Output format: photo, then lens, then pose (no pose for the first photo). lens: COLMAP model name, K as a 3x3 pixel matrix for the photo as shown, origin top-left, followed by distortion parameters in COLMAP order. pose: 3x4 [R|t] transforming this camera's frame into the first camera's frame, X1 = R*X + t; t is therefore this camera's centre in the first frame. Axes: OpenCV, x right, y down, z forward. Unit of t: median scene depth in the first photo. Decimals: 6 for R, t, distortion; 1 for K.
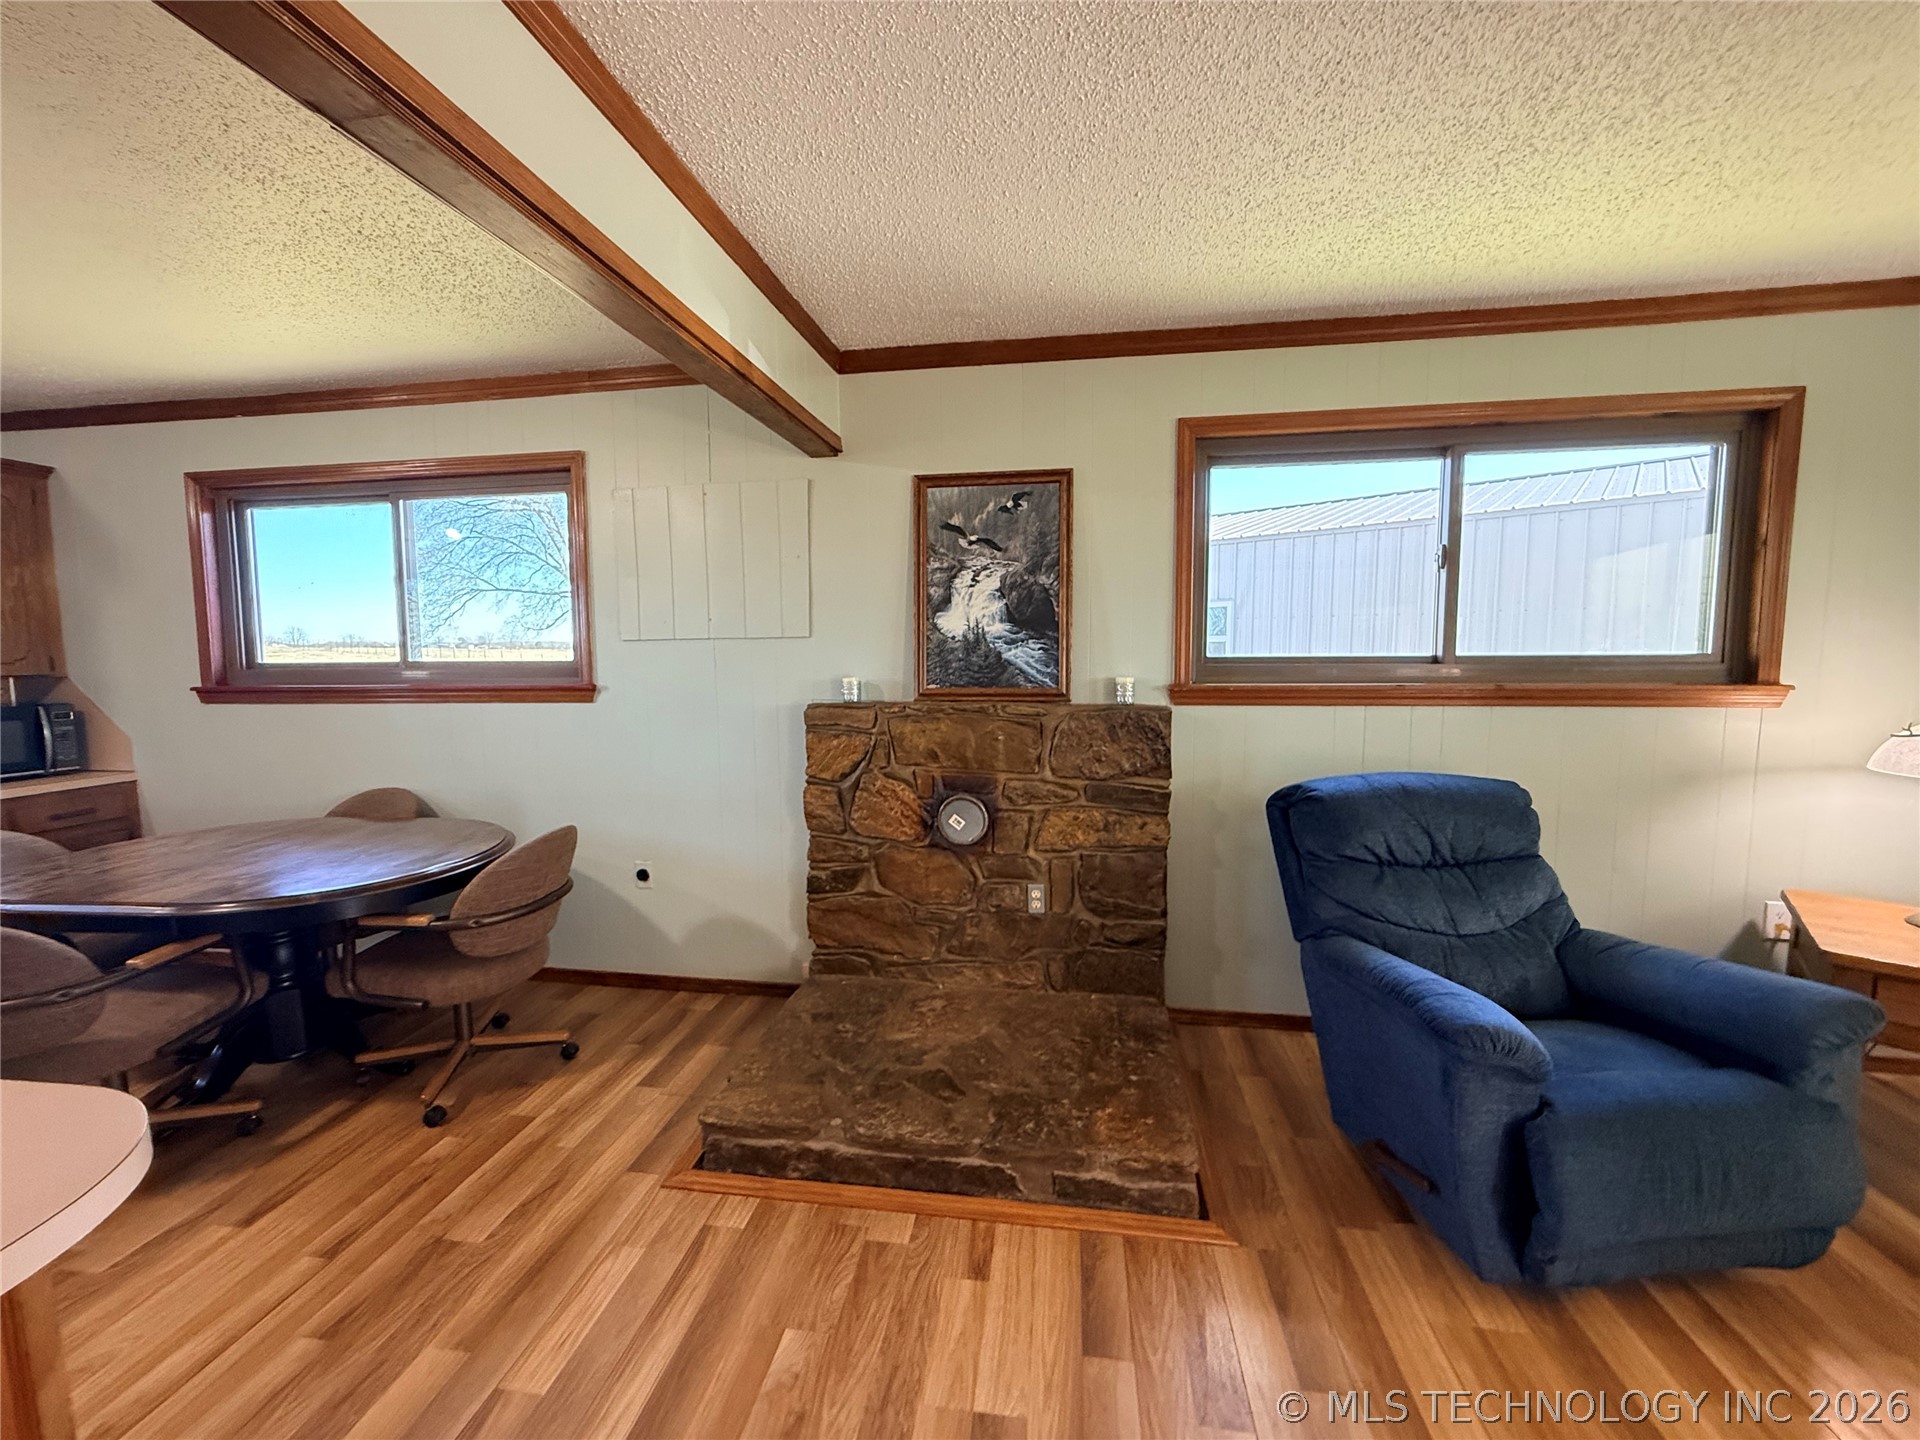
lens RADIAL K [[766.6, 0, 952.2], [0, 766.6, 720.5], [0, 0, 1]] dist [-0.000833, 0.000364]
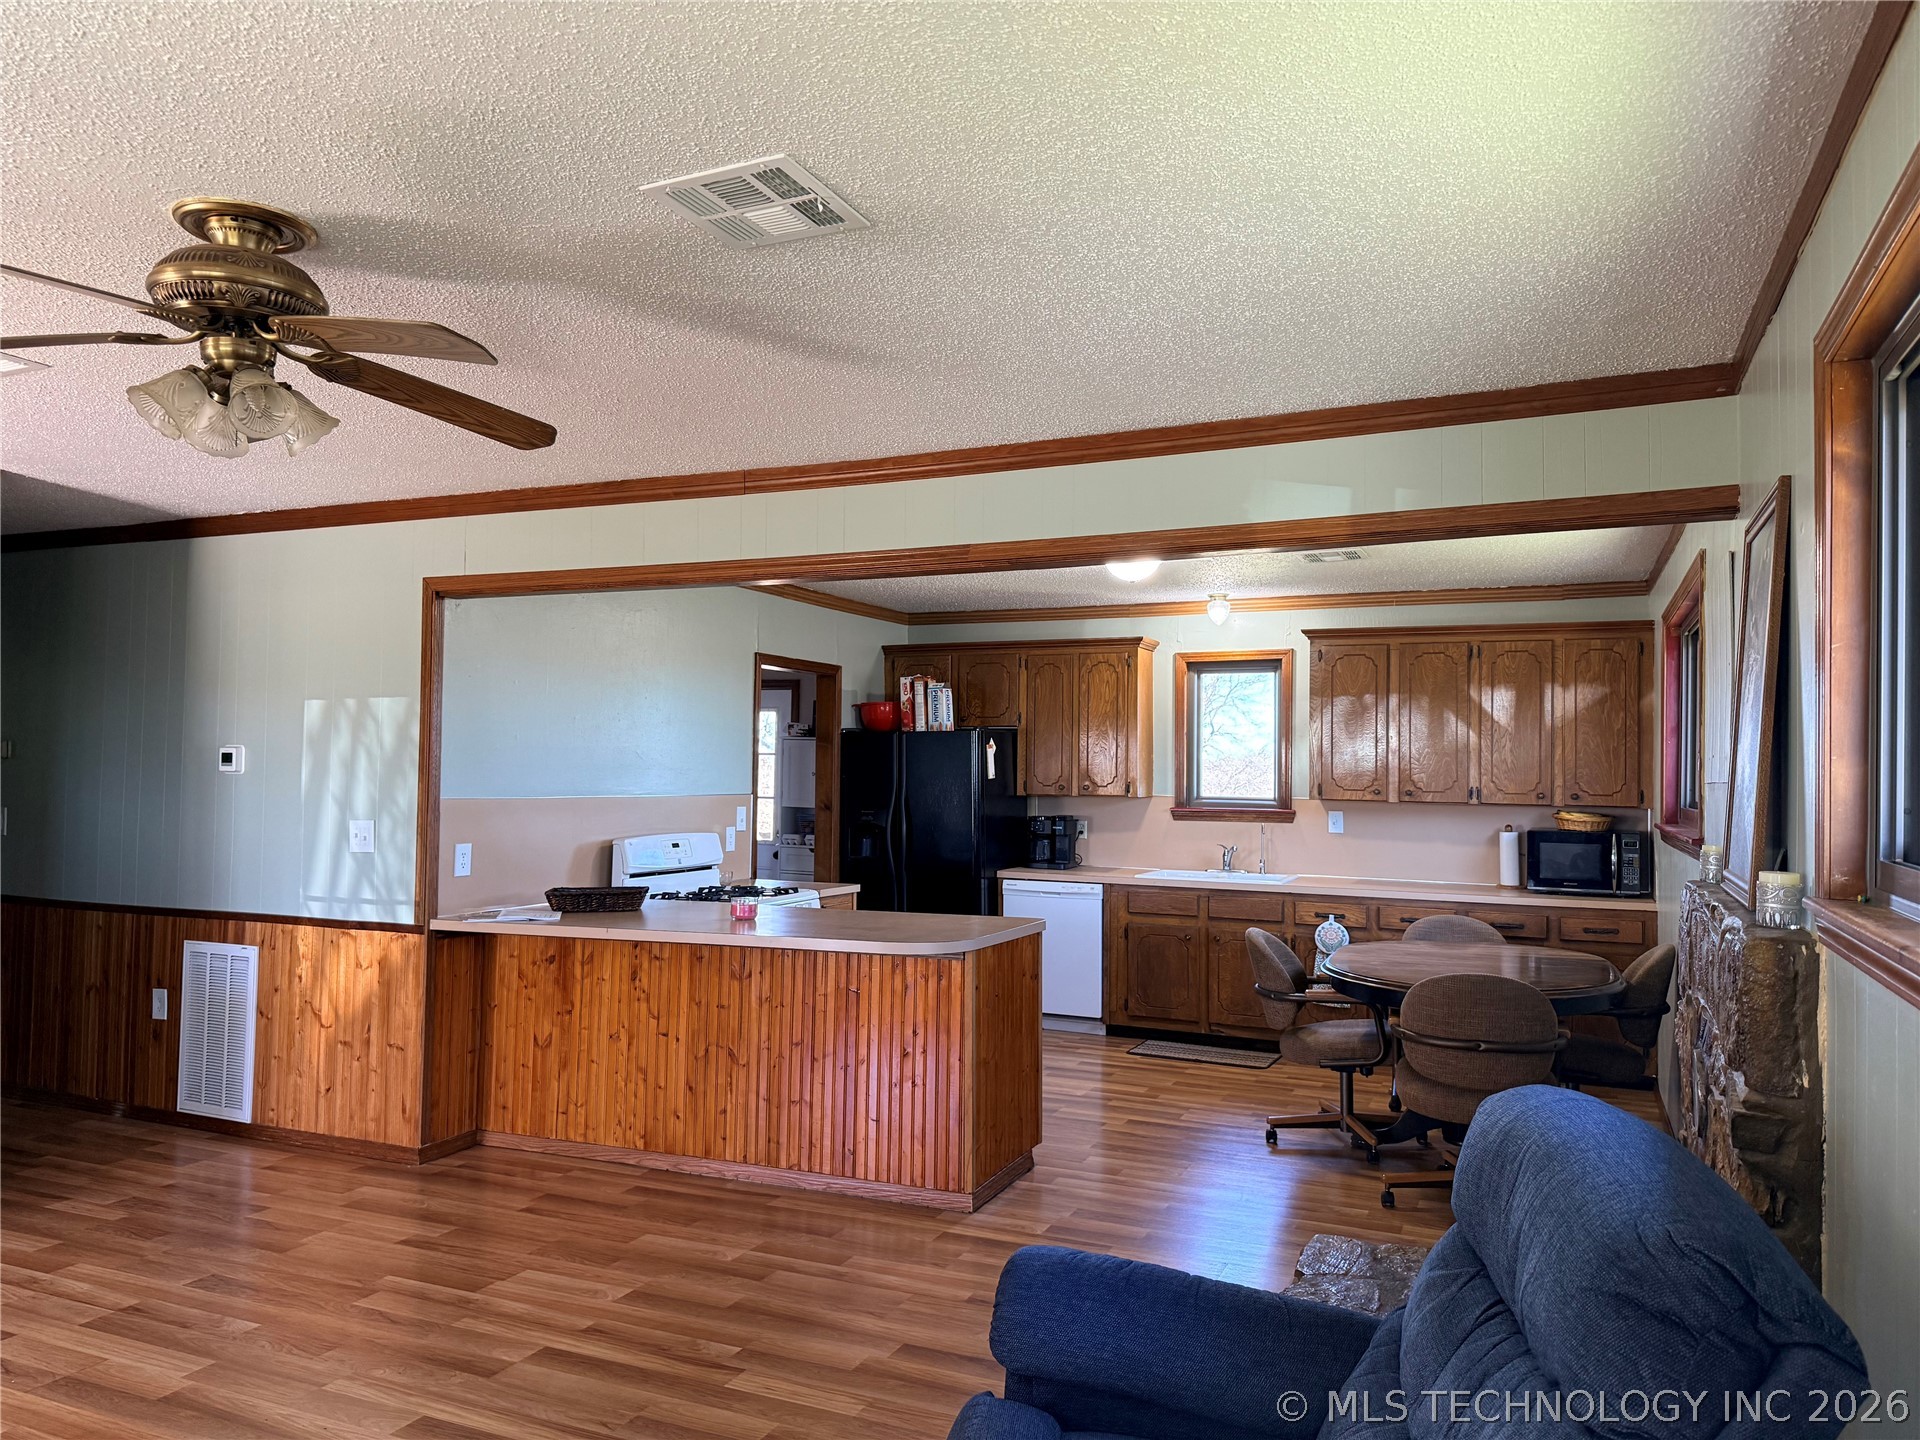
lens RADIAL K [[1346.5, 0, 965.3], [0, 1346.5, 715.8], [0, 0, 1]] dist [0.105949, -0.158004]
pose [[-0.262630, -0.033123, -0.964328, 1.198914], [-0.098850, 0.995076, -0.007258, -0.097865], [0.959820, 0.093418, -0.264611, 0.709403]]
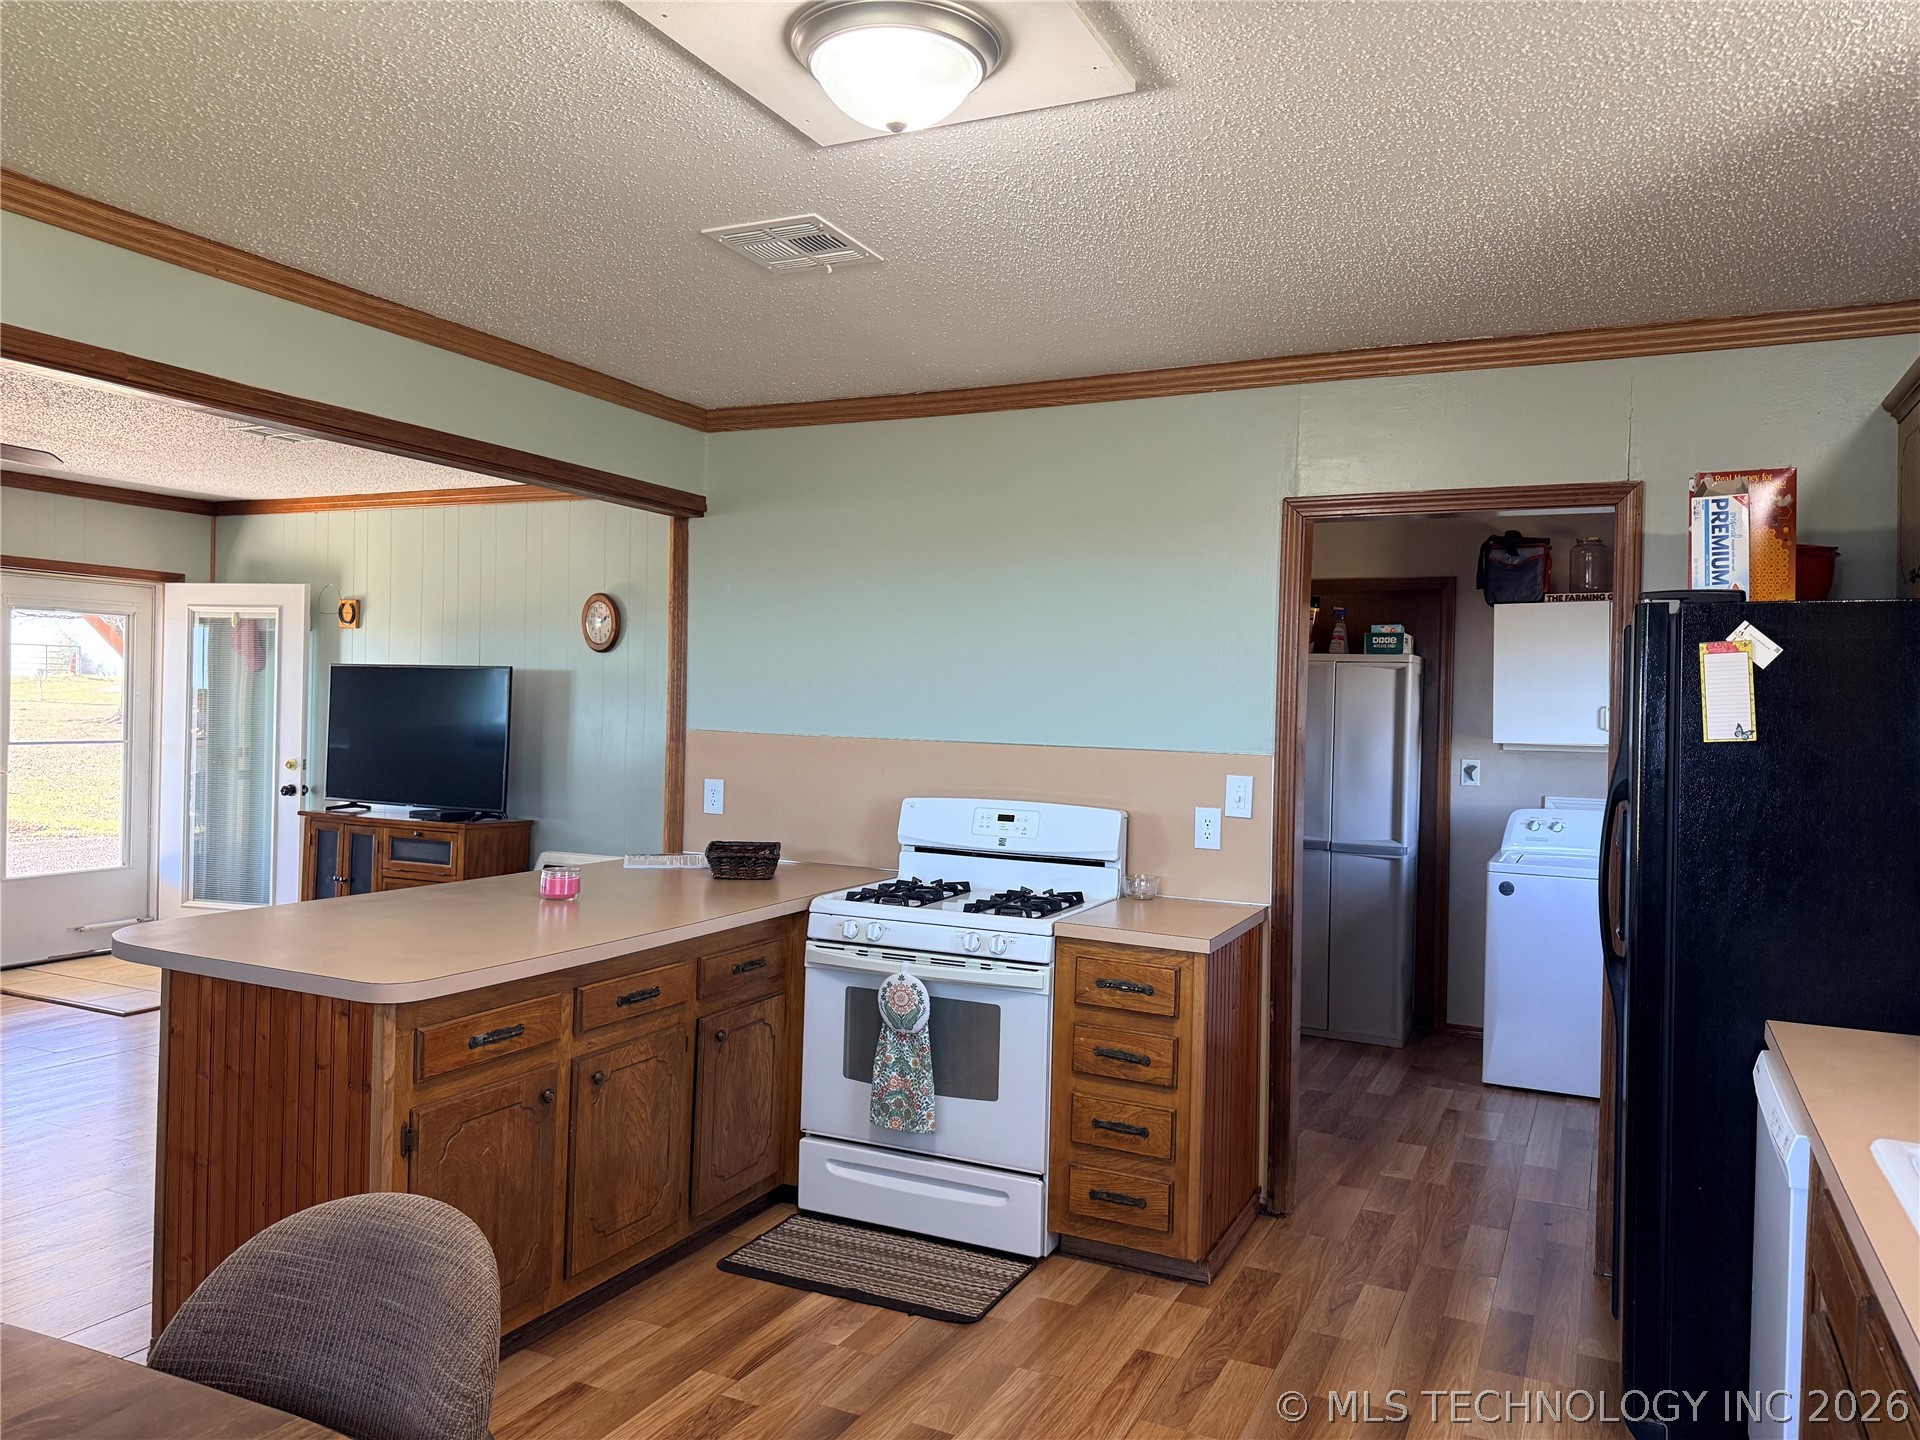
lens RADIAL K [[1346.5, 0, 965.3], [0, 1346.5, 715.8], [0, 0, 1]] dist [0.105949, -0.158004]
pose [[-0.956602, -0.017738, 0.290857, -1.256962], [0.010617, 0.995361, 0.095618, -0.111717], [-0.291204, 0.094556, -0.951977, 1.116688]]
